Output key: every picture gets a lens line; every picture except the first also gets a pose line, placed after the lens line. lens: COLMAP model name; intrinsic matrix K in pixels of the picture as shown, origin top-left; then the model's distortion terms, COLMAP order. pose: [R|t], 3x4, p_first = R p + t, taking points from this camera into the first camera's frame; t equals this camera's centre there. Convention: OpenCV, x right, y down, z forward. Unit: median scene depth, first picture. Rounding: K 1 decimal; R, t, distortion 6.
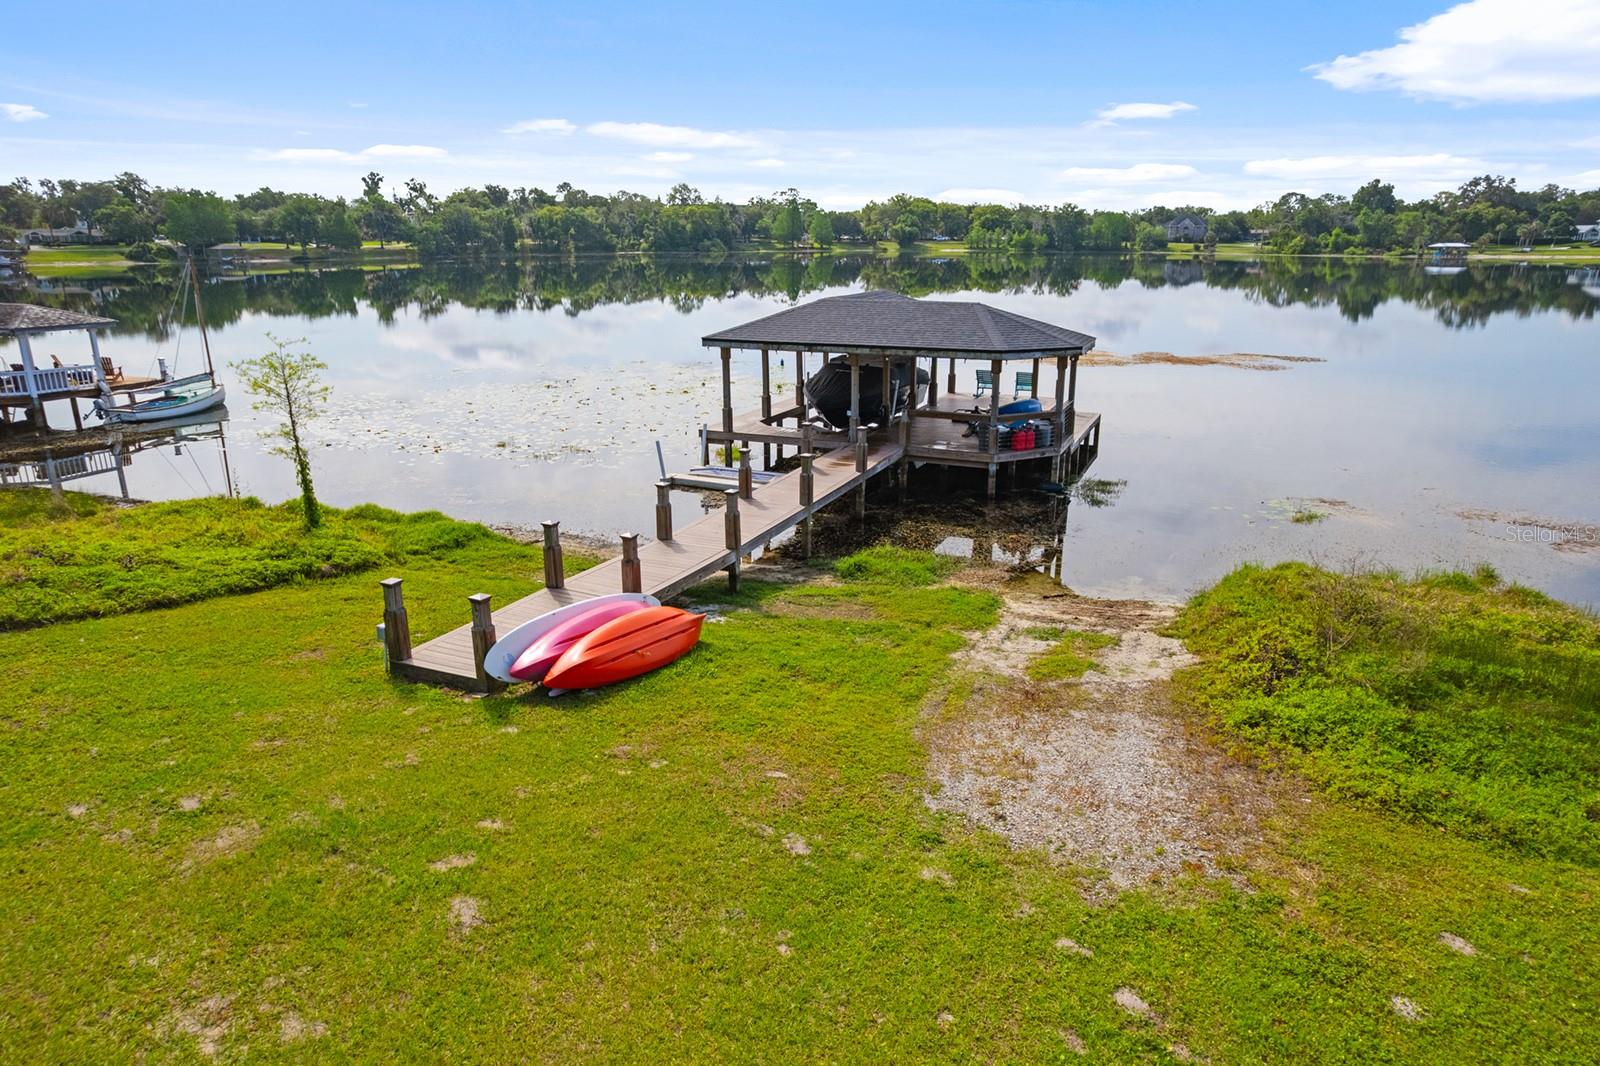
lens RADIAL K [[1009.7, 0, 804.2], [0, 1009.7, 538.4], [0, 0, 1]] dist [-0.031040, 0.003623]
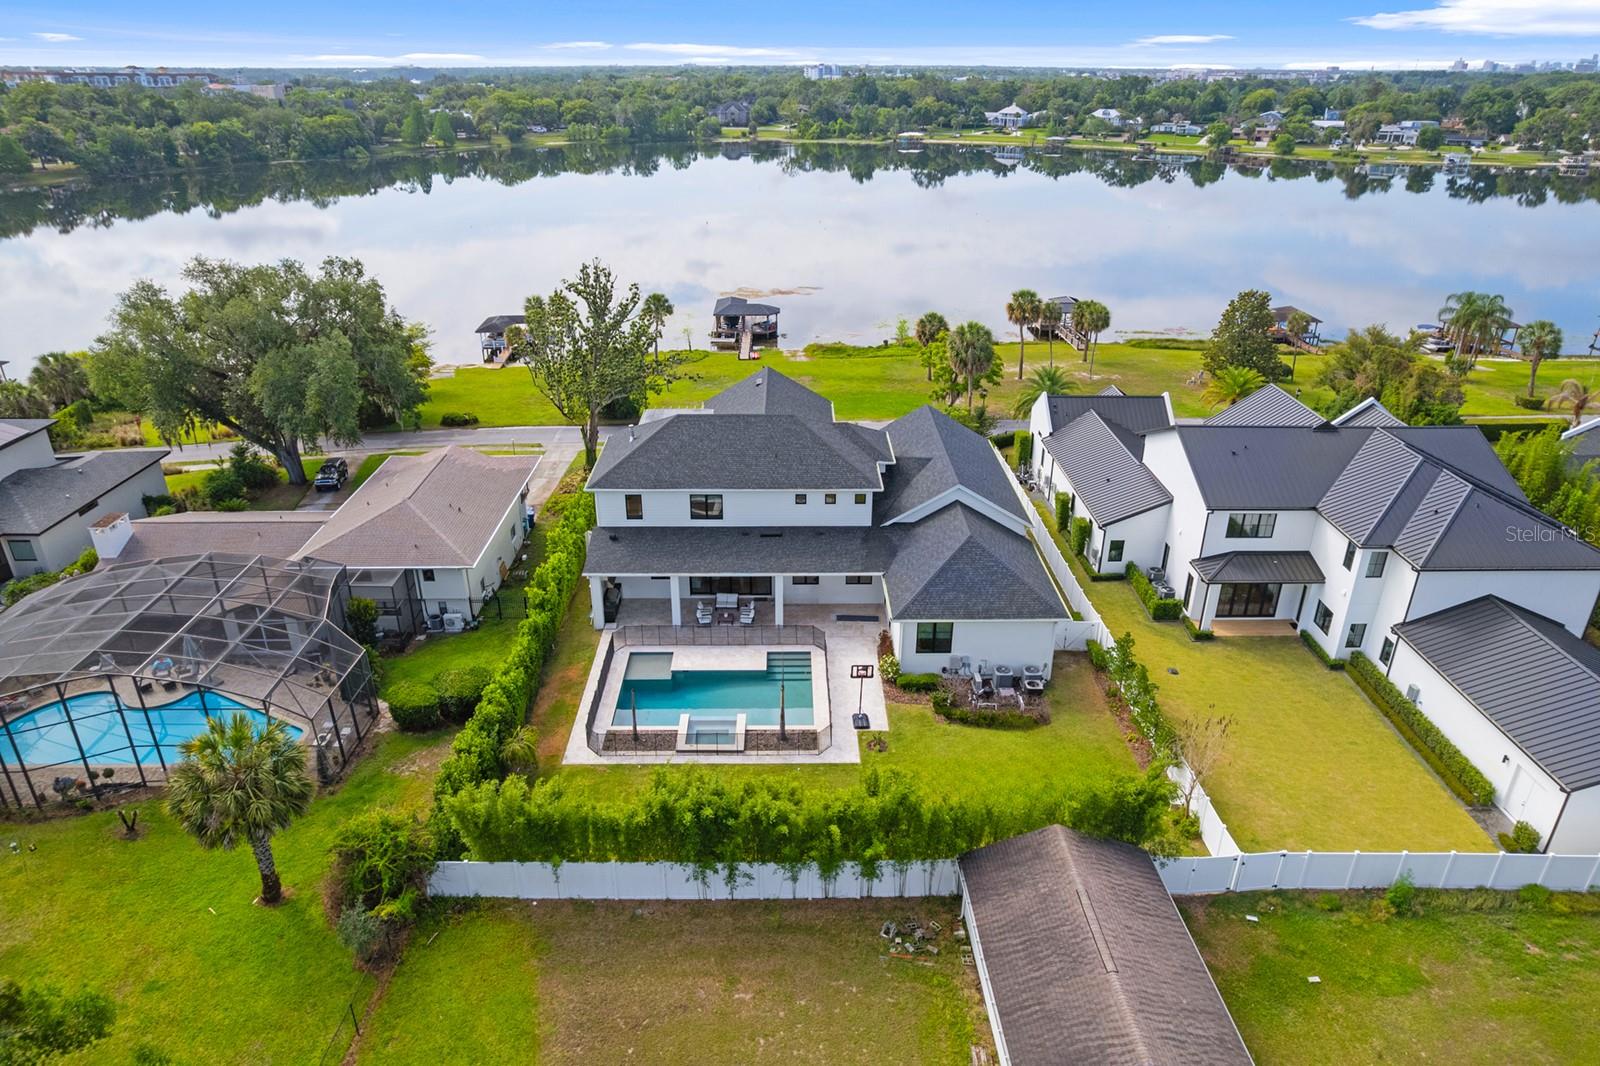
lens RADIAL K [[1044.9, 0, 801.0], [0, 1044.9, 533.8], [0, 0, 1]] dist [-0.041032, 0.022377]
pose [[0.908846, -0.173739, 0.379227, -0.144735], [0.123886, 0.980536, 0.152319, 0.021976], [-0.398309, -0.091453, 0.912681, -0.312198]]
